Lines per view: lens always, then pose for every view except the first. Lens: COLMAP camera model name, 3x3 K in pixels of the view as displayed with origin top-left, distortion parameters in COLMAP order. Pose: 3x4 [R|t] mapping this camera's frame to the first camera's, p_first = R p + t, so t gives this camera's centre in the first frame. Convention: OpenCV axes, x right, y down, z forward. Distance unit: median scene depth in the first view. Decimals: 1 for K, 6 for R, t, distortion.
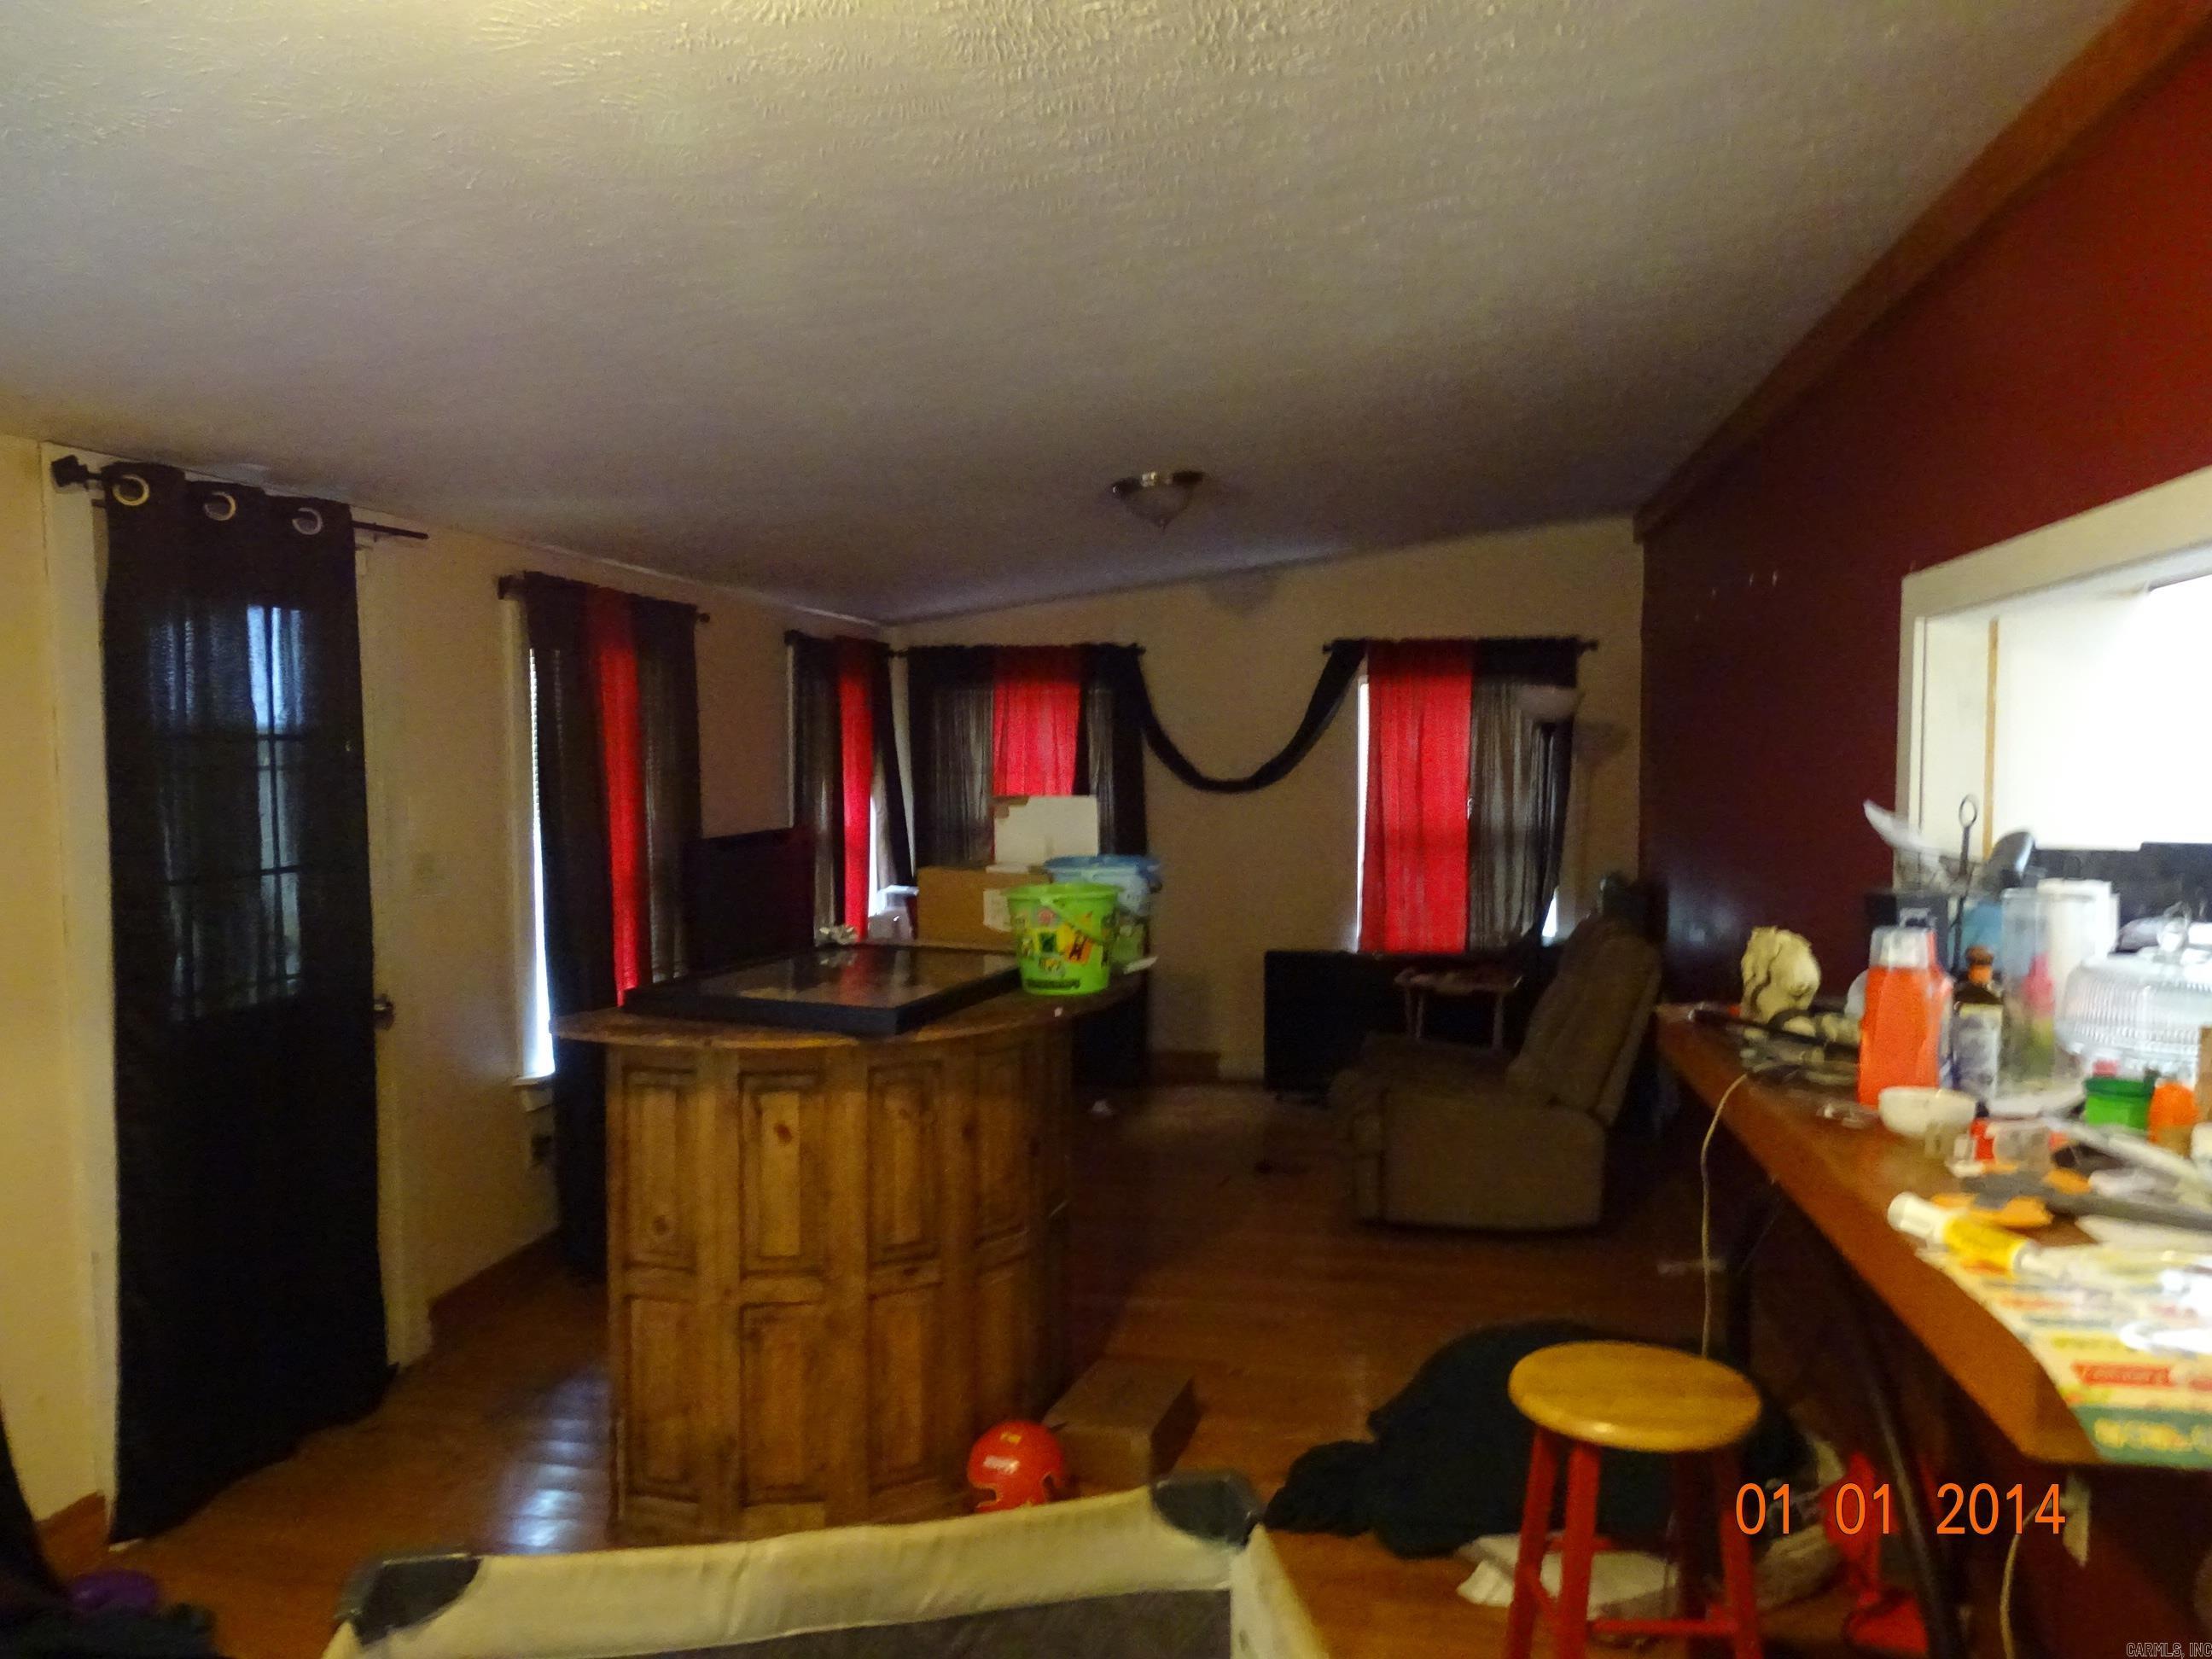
lens RADIAL K [[1574.8, 0, 1110.0], [0, 1574.8, 843.5], [0, 0, 1]] dist [0.008423, -0.000312]
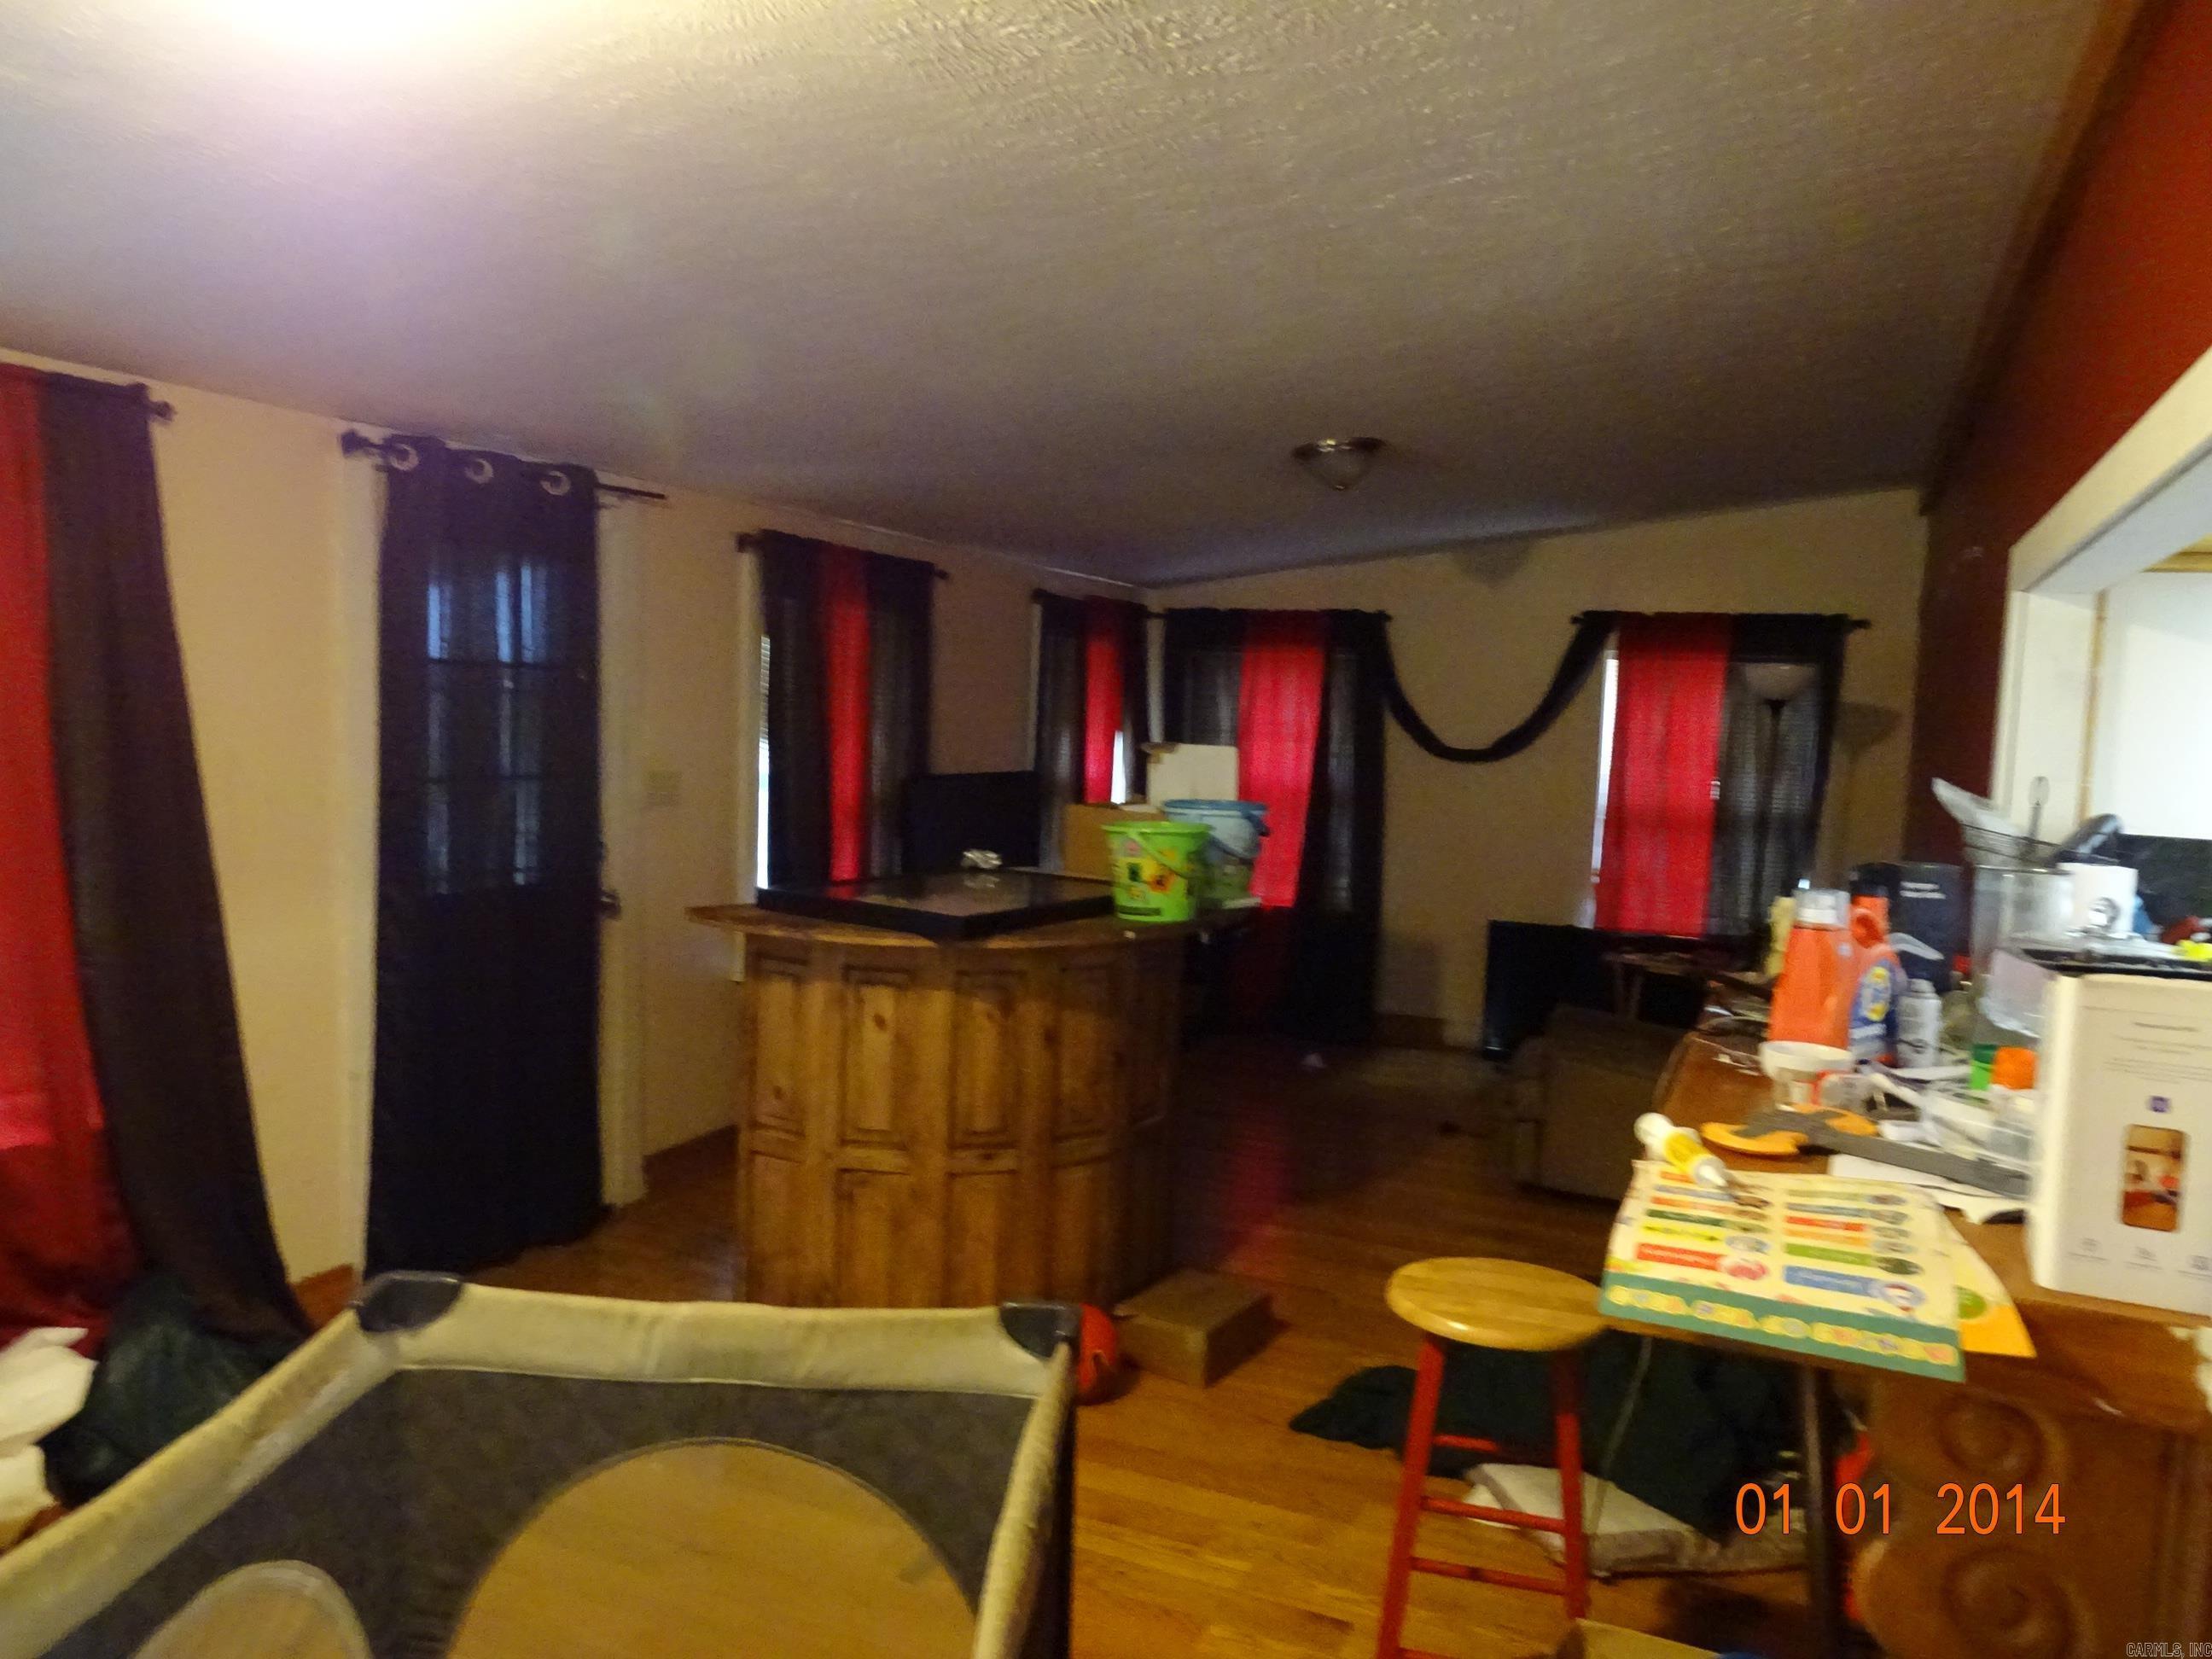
lens RADIAL K [[1574.8, 0, 1110.0], [0, 1574.8, 843.5], [0, 0, 1]] dist [0.008423, -0.000312]
pose [[0.970743, 0.055936, -0.233516, 0.197741], [-0.052009, 0.998383, 0.022948, 0.018761], [0.234422, -0.010132, 0.972082, -0.061715]]
